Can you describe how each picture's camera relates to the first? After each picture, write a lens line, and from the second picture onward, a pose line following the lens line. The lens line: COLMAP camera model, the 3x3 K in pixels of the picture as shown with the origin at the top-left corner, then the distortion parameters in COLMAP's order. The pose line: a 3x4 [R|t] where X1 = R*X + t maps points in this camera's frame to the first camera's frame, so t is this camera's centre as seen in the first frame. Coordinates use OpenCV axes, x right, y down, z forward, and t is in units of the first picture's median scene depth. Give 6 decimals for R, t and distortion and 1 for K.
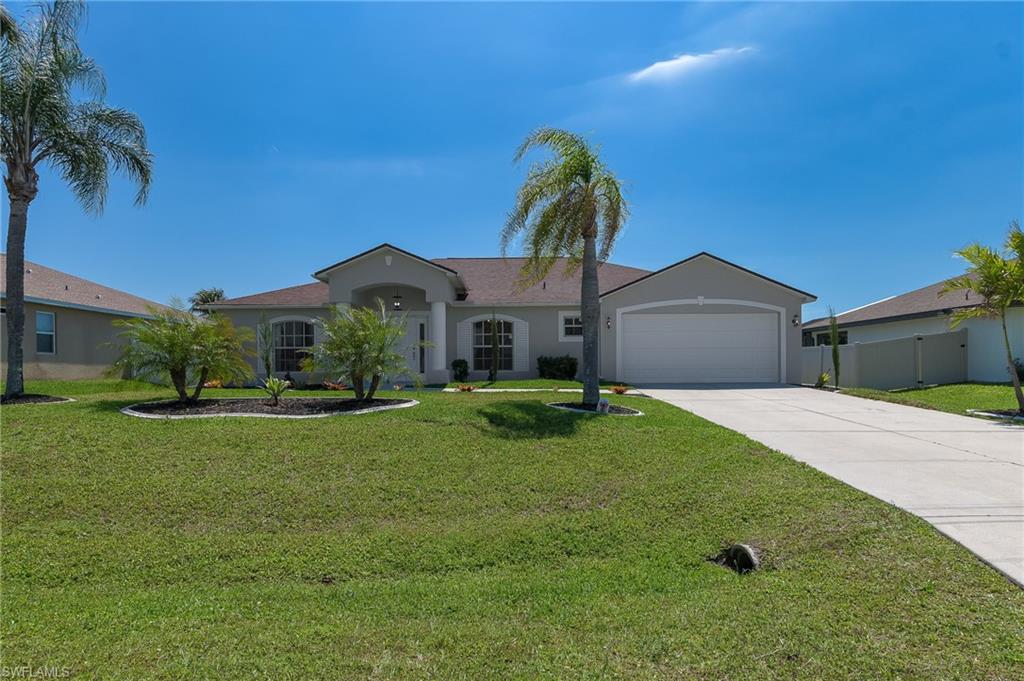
lens RADIAL K [[493.9, 0, 505.6], [0, 493.9, 344.8], [0, 0, 1]] dist [-0.017662, -0.001221]
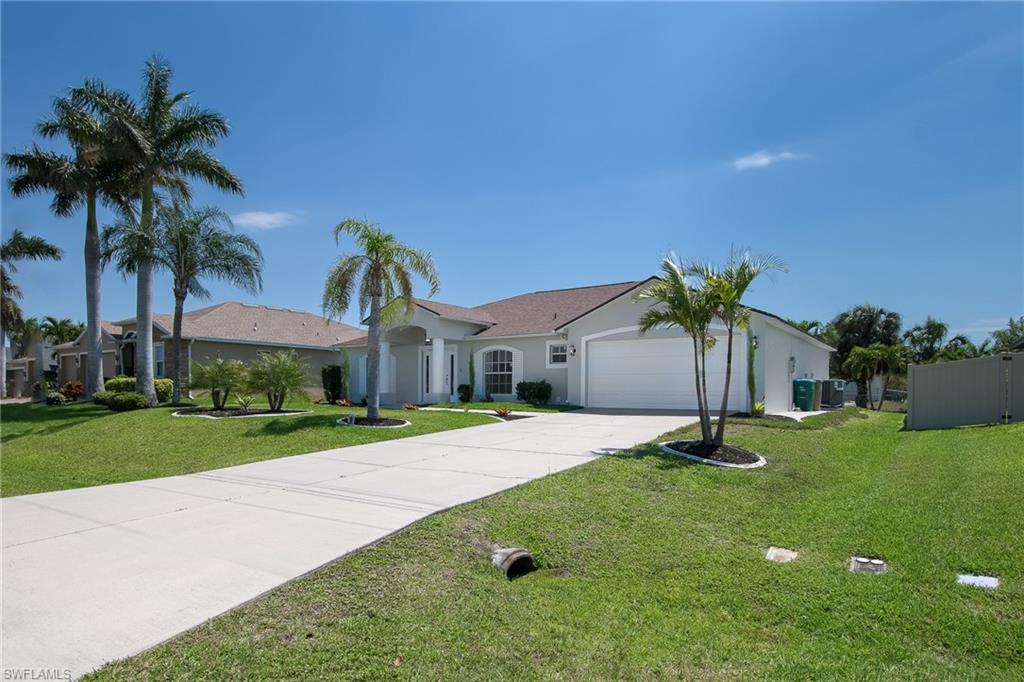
lens RADIAL K [[493.9, 0, 509.5], [0, 493.9, 340.4], [0, 0, 1]] dist [-0.017662, -0.001221]
pose [[0.866575, -0.042375, -0.497245, 0.611143], [0.014757, 0.998129, -0.059341, -0.004369], [0.498829, 0.044086, 0.865579, 0.000763]]
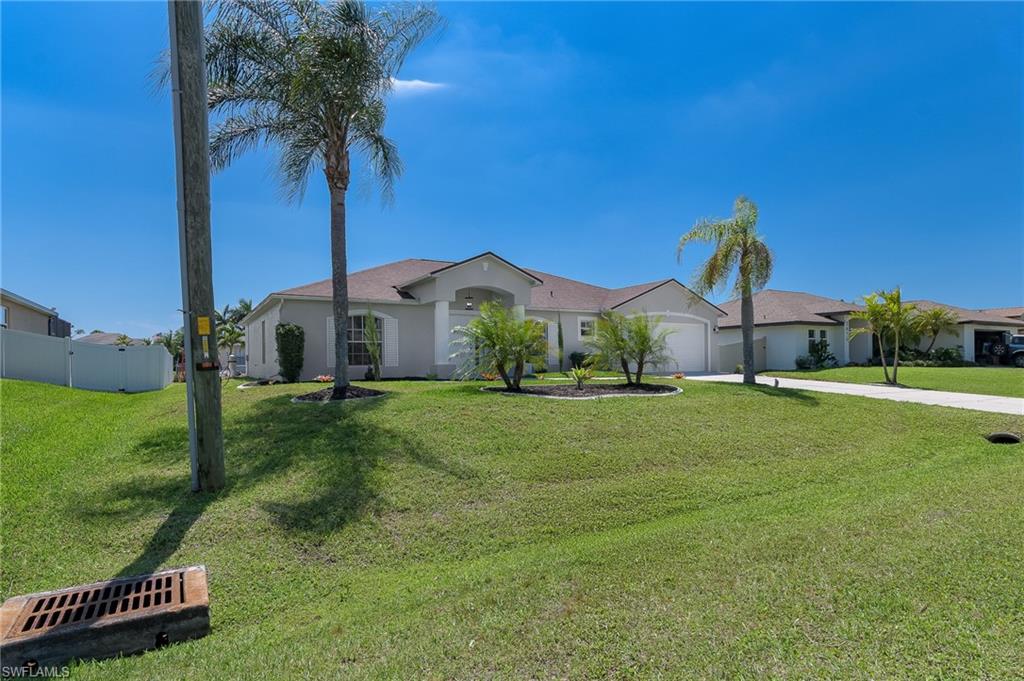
lens RADIAL K [[493.9, 0, 509.7], [0, 493.9, 346.6], [0, 0, 1]] dist [-0.017662, -0.001221]
pose [[0.875063, 0.012133, 0.483857, -0.675127], [-0.017804, 0.999816, 0.007126, 0.003517], [-0.483682, -0.014850, 0.875118, -0.015003]]
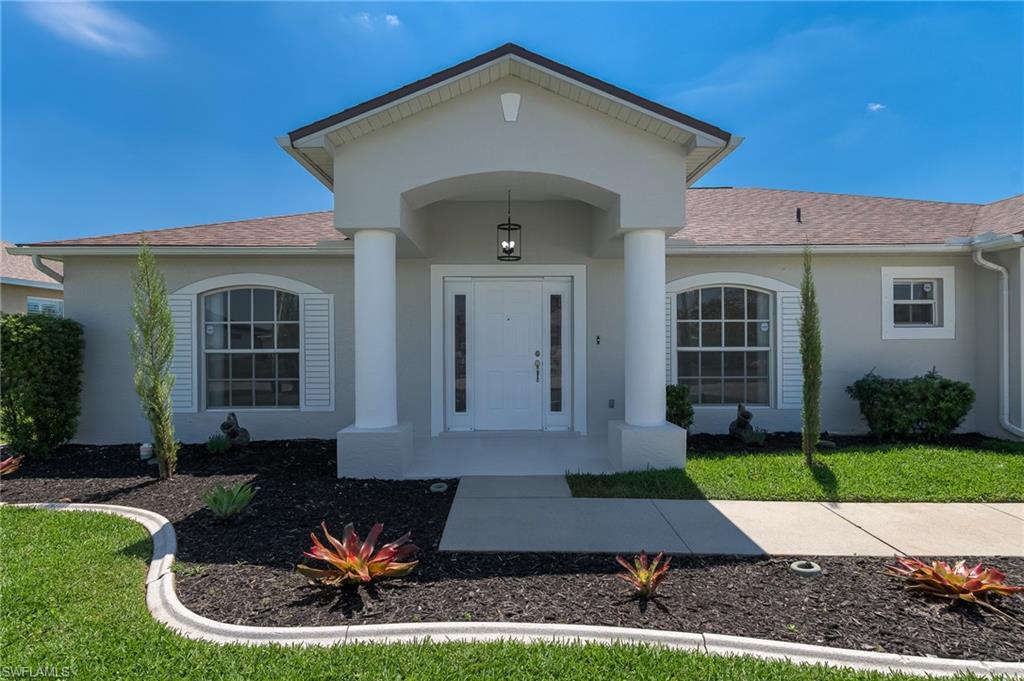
lens RADIAL K [[493.9, 0, 508.8], [0, 493.9, 335.7], [0, 0, 1]] dist [-0.017662, -0.001221]
pose [[0.999996, 0.002792, -0.000436, -0.219231], [-0.002781, 0.999727, 0.023182, -0.018622], [0.000500, -0.023180, 0.999731, 0.605230]]
